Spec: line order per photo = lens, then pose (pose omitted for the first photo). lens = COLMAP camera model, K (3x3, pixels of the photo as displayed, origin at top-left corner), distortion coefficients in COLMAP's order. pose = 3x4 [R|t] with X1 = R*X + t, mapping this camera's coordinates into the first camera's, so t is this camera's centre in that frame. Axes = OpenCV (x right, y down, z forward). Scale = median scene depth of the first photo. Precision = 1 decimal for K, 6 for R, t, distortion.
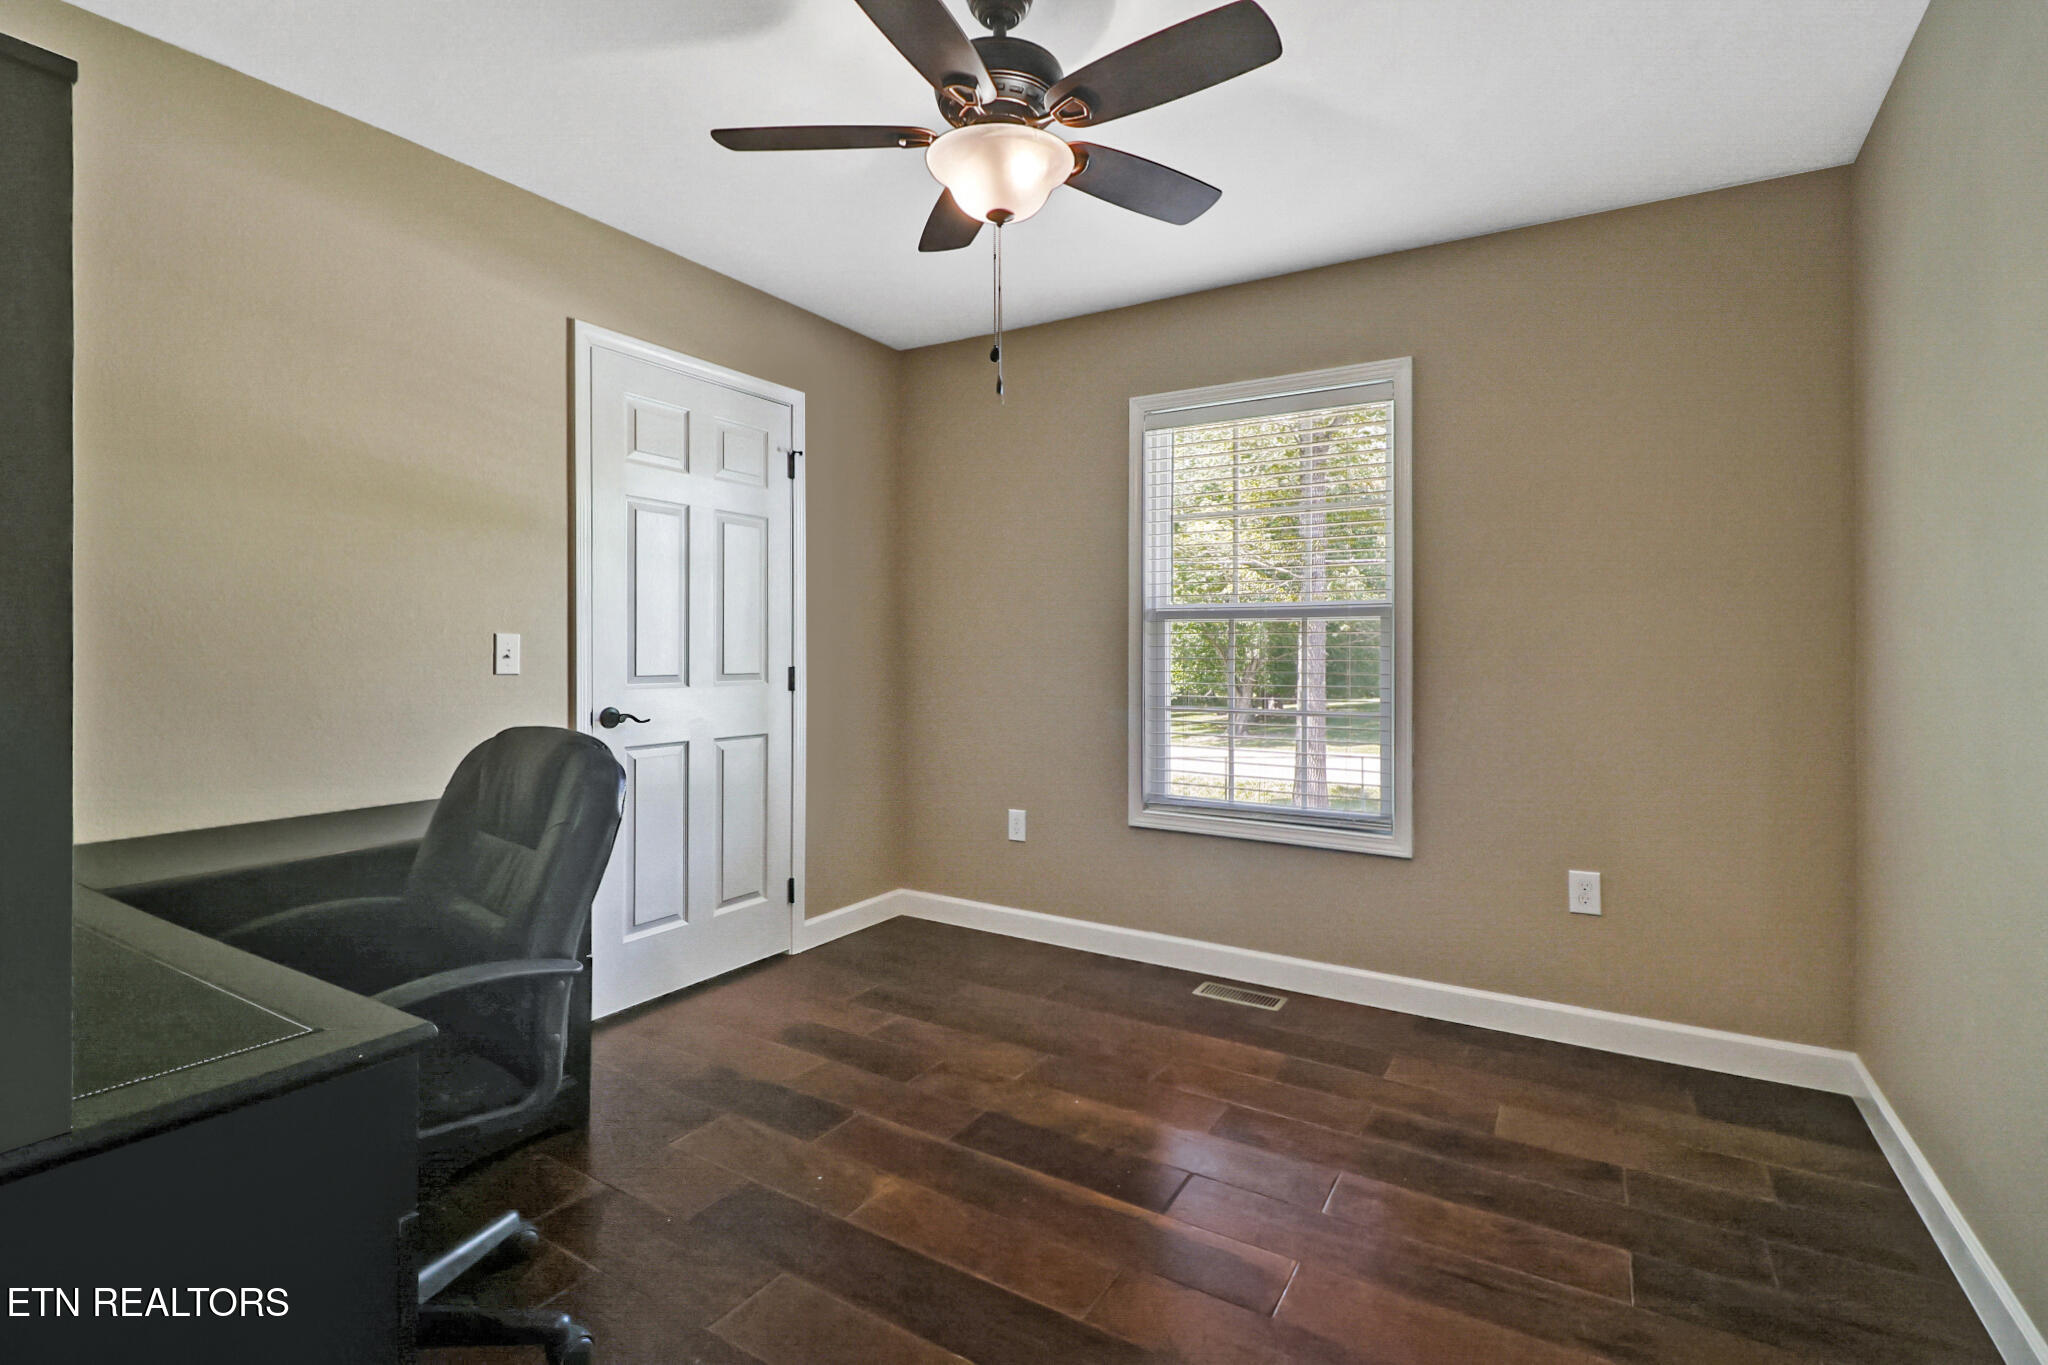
lens RADIAL K [[948.6, 0, 1020.5], [0, 948.6, 664.5], [0, 0, 1]] dist [0.000396, 0.000079]
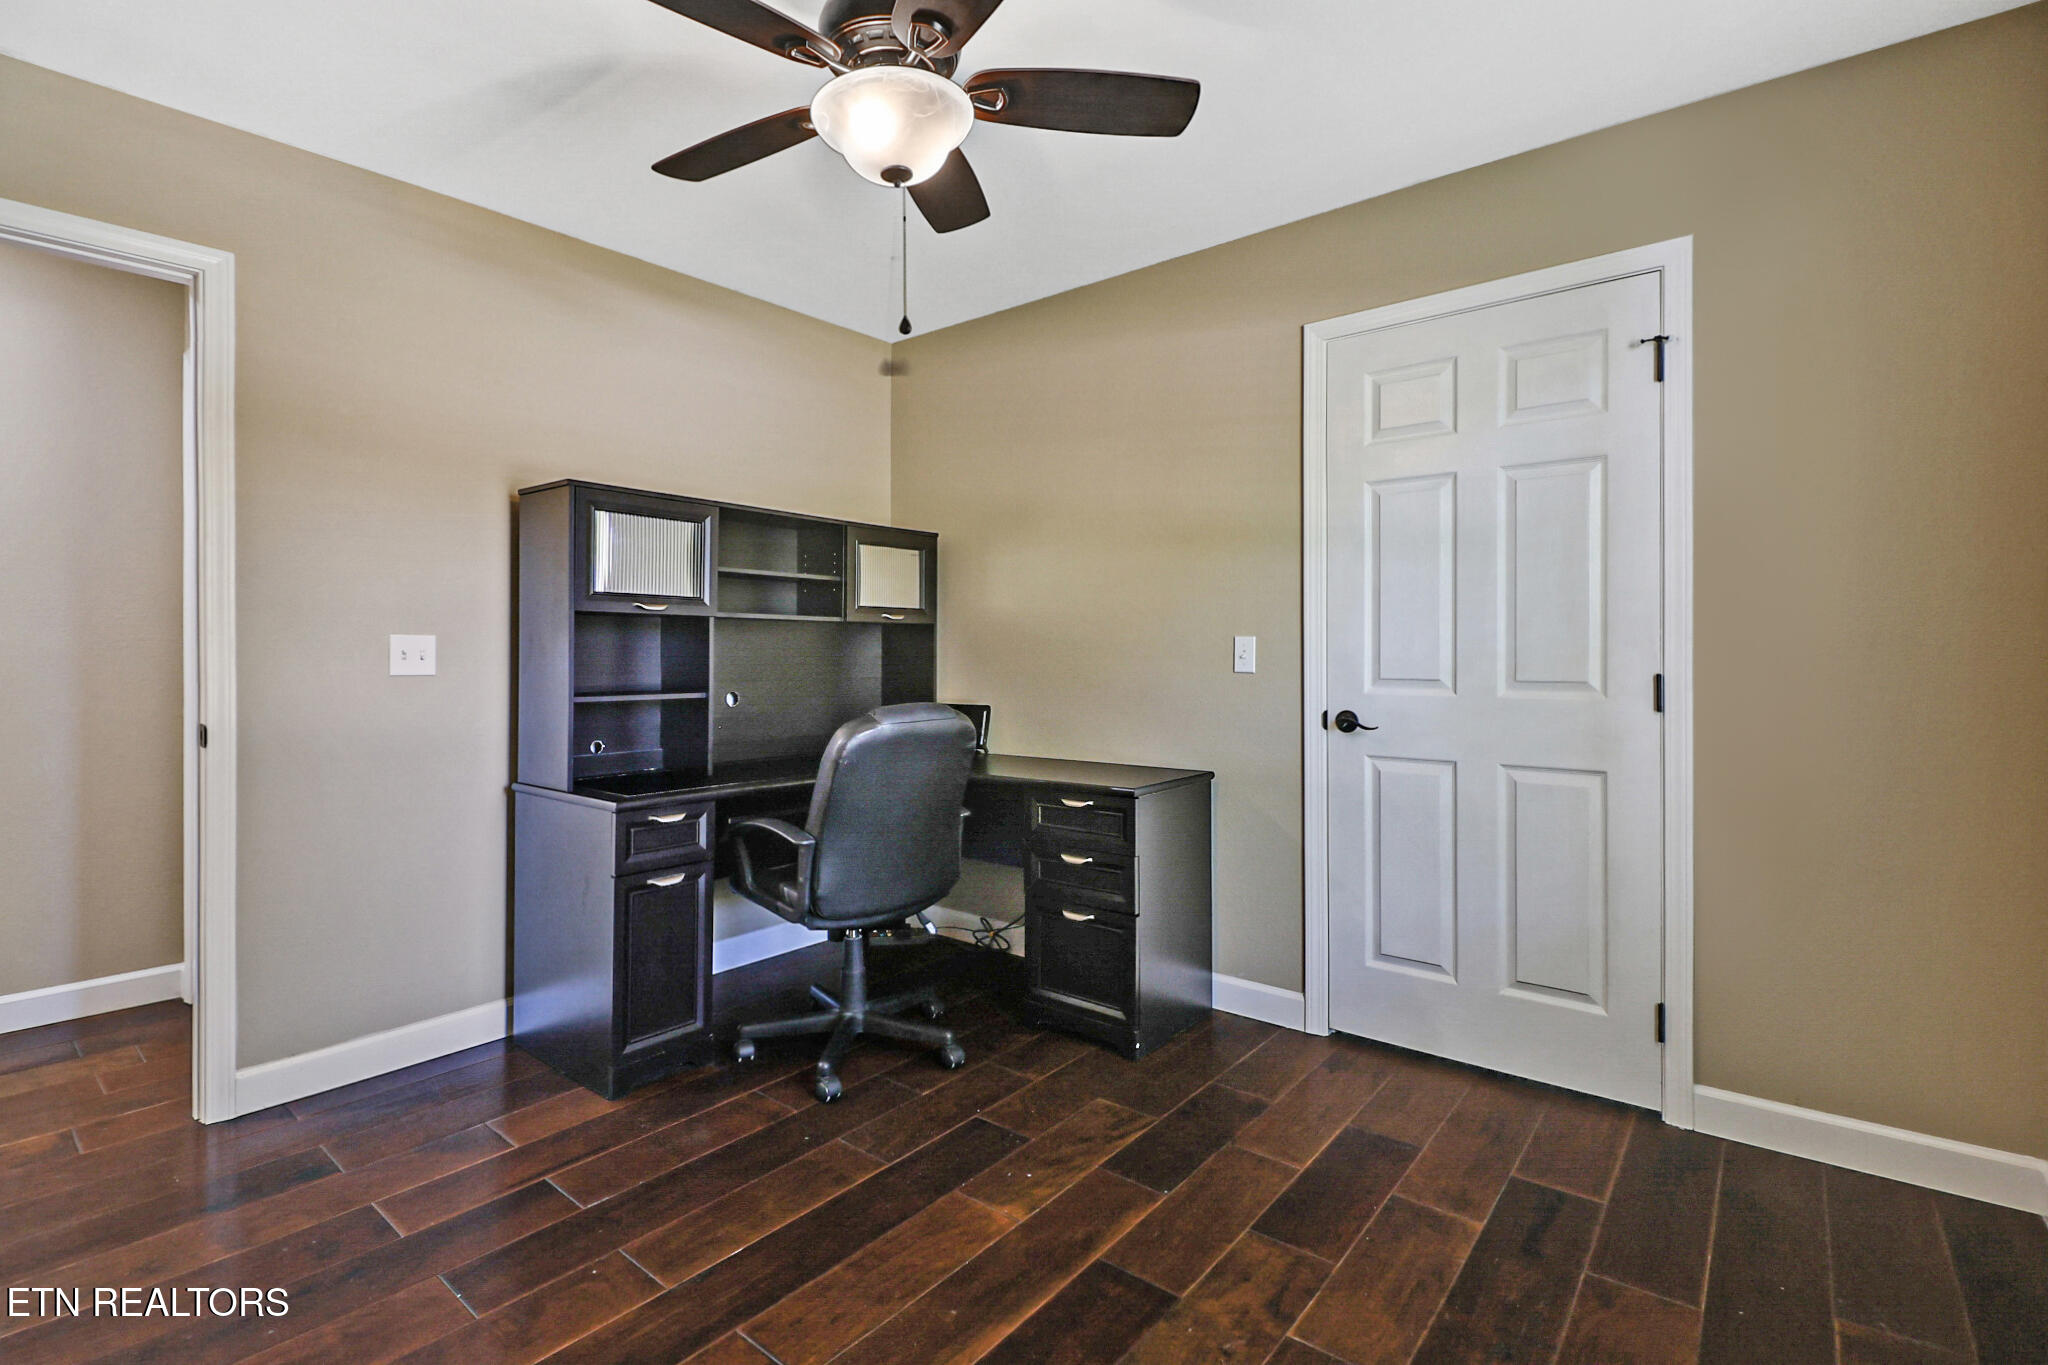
lens RADIAL K [[948.6, 0, 1021.1], [0, 948.6, 671.9], [0, 0, 1]] dist [0.000396, 0.000079]
pose [[-0.132811, 0.009689, -0.991094, 0.550000], [-0.017267, 0.999778, 0.012088, 0.000796], [0.990991, 0.018719, -0.132614, 0.792662]]
